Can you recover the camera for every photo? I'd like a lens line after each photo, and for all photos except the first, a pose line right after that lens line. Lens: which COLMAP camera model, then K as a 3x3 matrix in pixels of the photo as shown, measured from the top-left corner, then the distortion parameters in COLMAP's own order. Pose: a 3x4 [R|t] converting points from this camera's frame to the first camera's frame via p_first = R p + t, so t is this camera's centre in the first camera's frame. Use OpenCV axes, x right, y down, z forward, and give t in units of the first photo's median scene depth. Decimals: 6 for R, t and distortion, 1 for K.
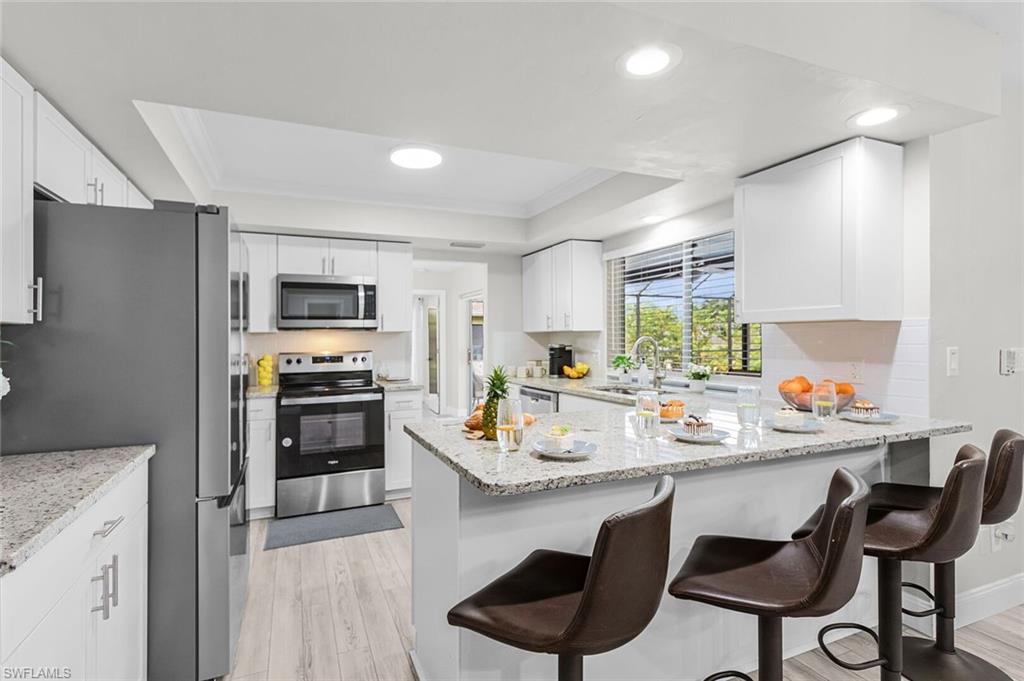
lens RADIAL K [[468.5, 0, 463.0], [0, 468.5, 331.0], [0, 0, 1]] dist [0.004459, 0.000485]
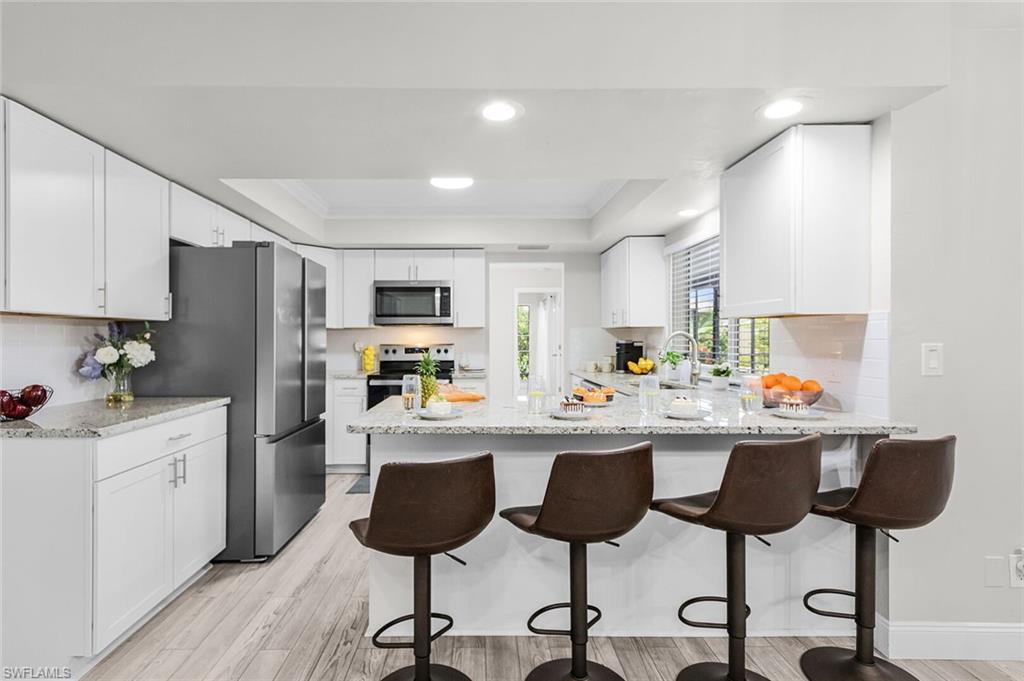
lens RADIAL K [[468.5, 0, 463.0], [0, 468.5, 331.0], [0, 0, 1]] dist [0.004459, 0.000485]
pose [[0.932560, 0.004127, -0.360993, 0.265979], [-0.002071, 0.999979, 0.006082, 0.003744], [0.361010, -0.004925, 0.932549, -0.075342]]
